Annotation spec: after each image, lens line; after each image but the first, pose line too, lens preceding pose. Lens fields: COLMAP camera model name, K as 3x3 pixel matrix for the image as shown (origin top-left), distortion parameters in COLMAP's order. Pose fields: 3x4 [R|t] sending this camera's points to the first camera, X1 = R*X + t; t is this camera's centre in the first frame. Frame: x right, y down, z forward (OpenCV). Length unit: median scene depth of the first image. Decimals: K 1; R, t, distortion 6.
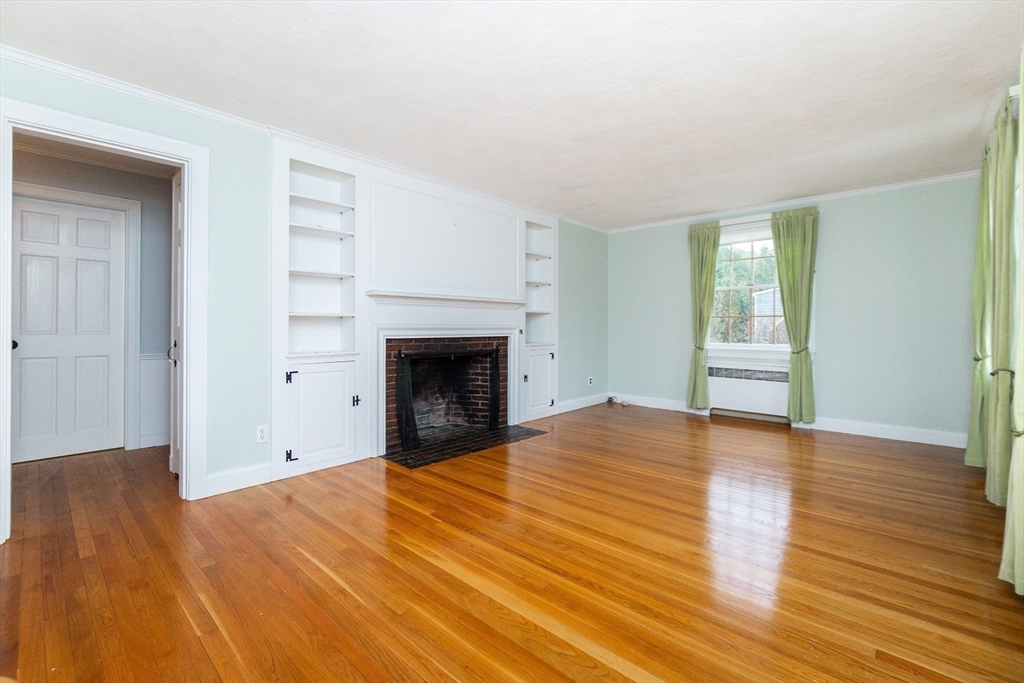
lens RADIAL K [[441.8, 0, 512.2], [0, 441.8, 336.1], [0, 0, 1]] dist [0.000899, 0.000378]
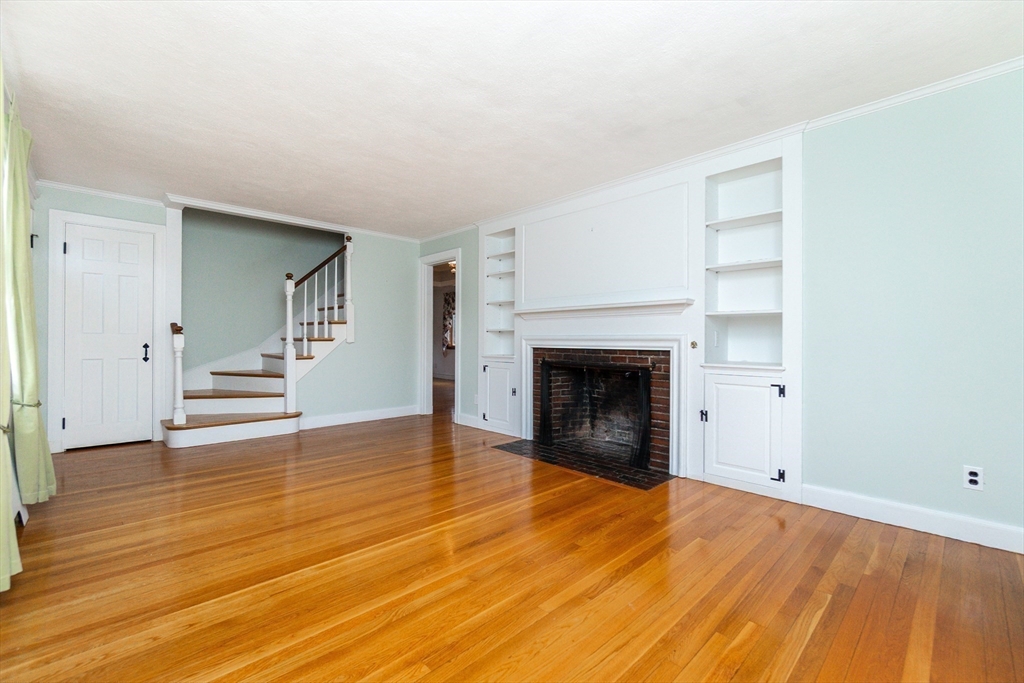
lens RADIAL K [[441.8, 0, 512.2], [0, 441.8, 337.7], [0, 0, 1]] dist [0.000899, 0.000378]
pose [[-0.065814, 0.001788, -0.997830, 0.817023], [-0.015954, 0.999869, 0.002844, -0.020745], [0.997704, 0.016106, -0.065776, 0.873741]]
